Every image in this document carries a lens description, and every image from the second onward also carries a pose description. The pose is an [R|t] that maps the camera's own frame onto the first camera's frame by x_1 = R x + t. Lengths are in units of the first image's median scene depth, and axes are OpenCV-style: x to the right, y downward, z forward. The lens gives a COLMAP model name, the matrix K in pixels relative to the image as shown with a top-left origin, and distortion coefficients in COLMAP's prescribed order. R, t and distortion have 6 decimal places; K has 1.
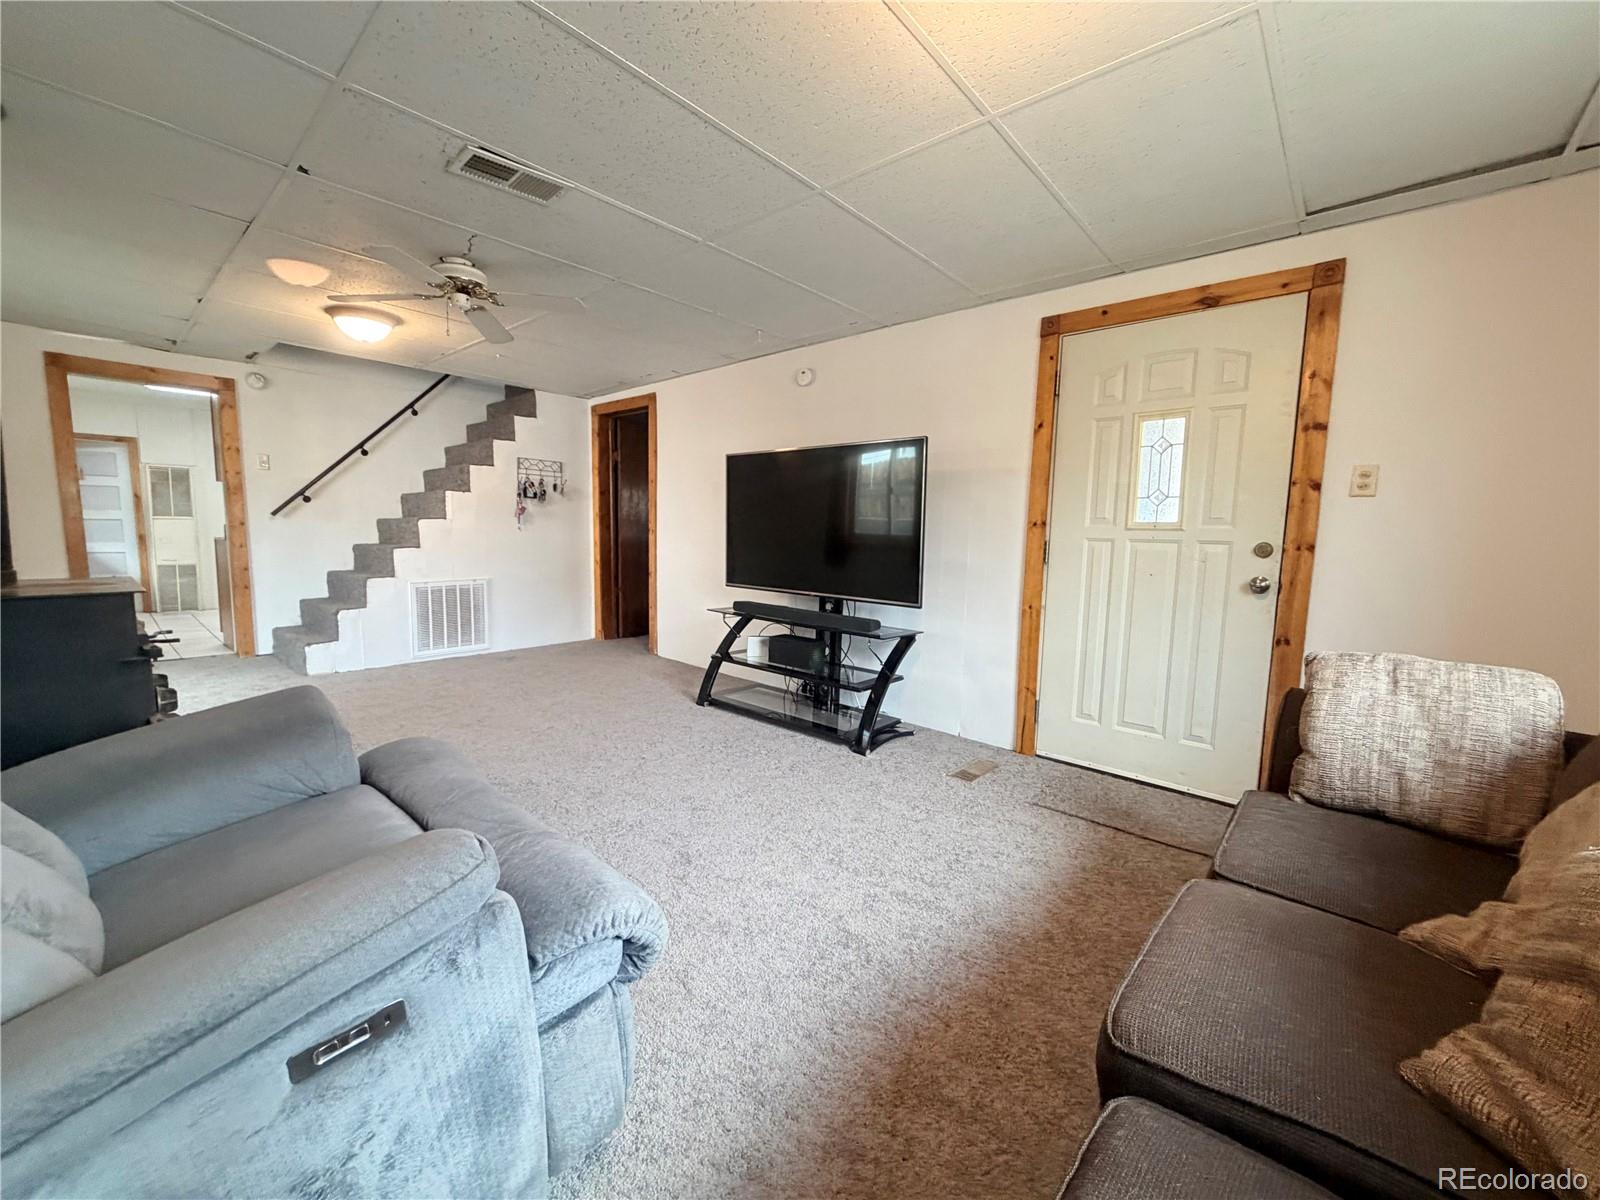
lens RADIAL K [[643.4, 0, 795.2], [0, 643.4, 596.5], [0, 0, 1]] dist [0.000038, 0.000126]
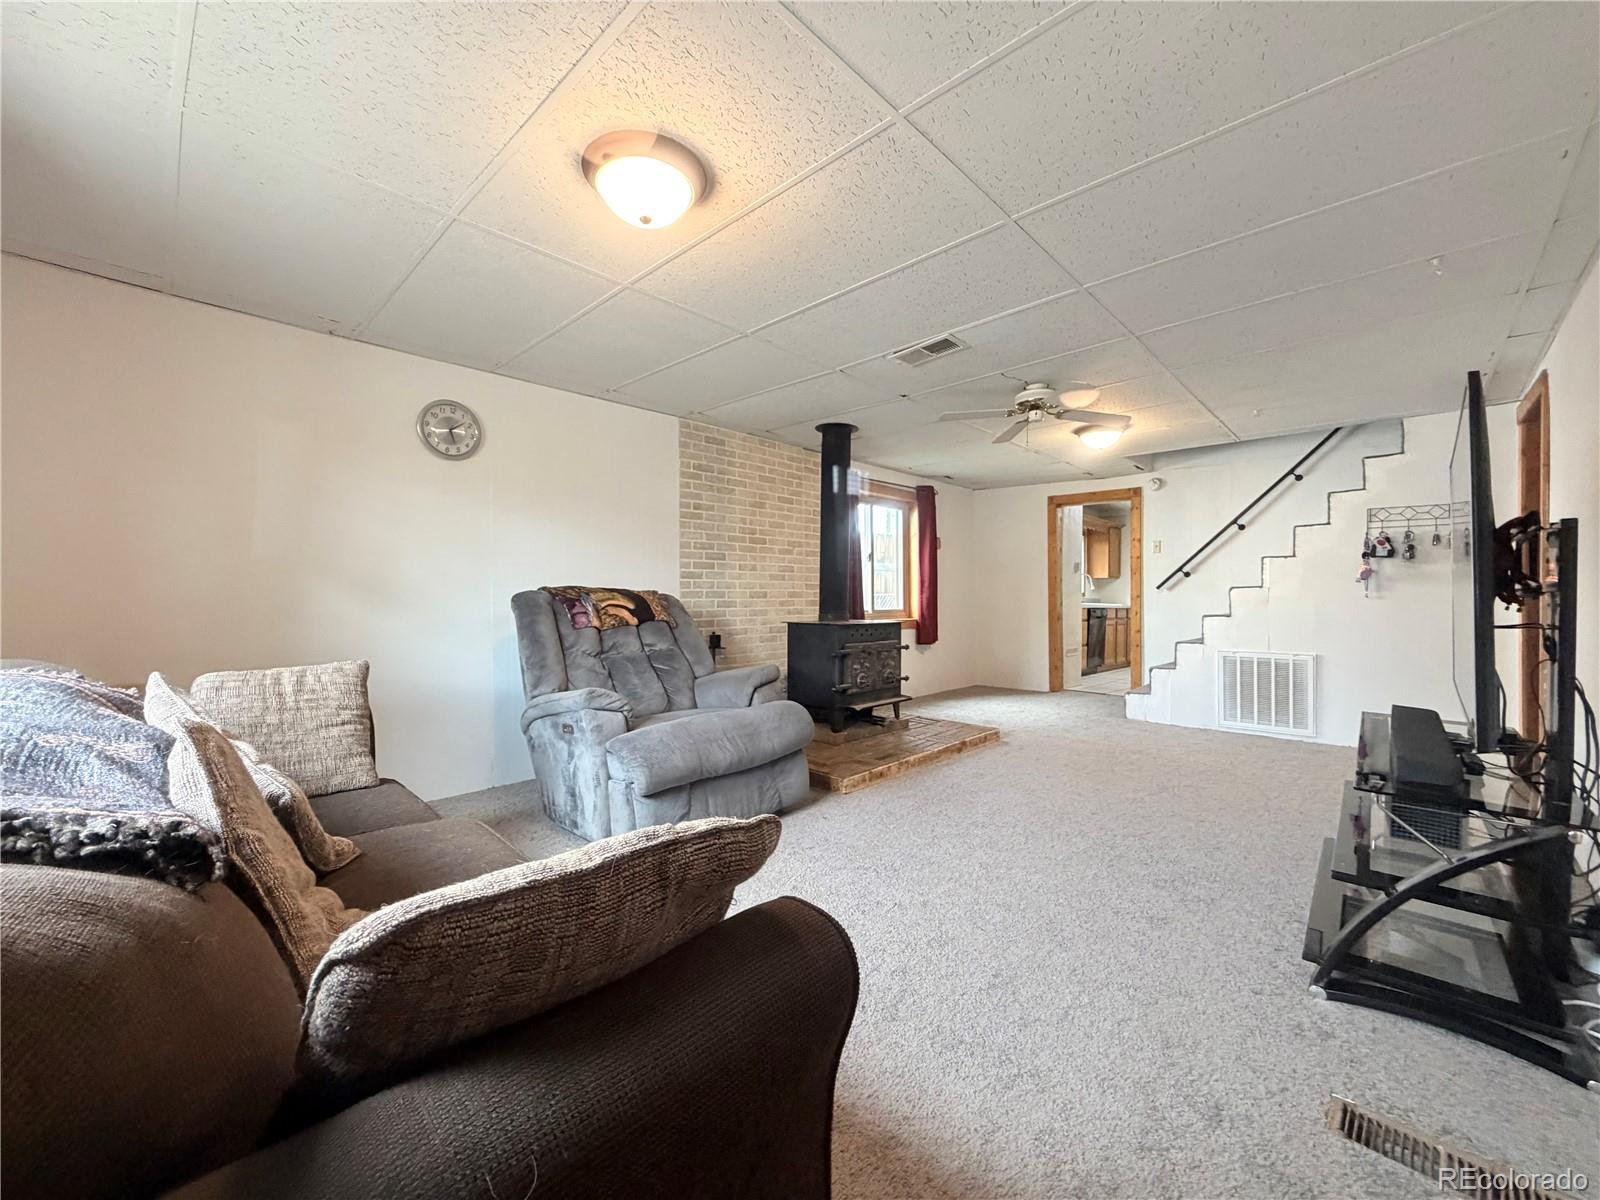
lens RADIAL K [[643.4, 0, 794.0], [0, 643.4, 600.2], [0, 0, 1]] dist [0.000038, 0.000126]
pose [[-0.033988, -0.012274, -0.999347, 0.448657], [-0.103876, 0.994552, -0.008683, -0.023016], [0.994009, 0.103513, -0.035078, 0.365939]]
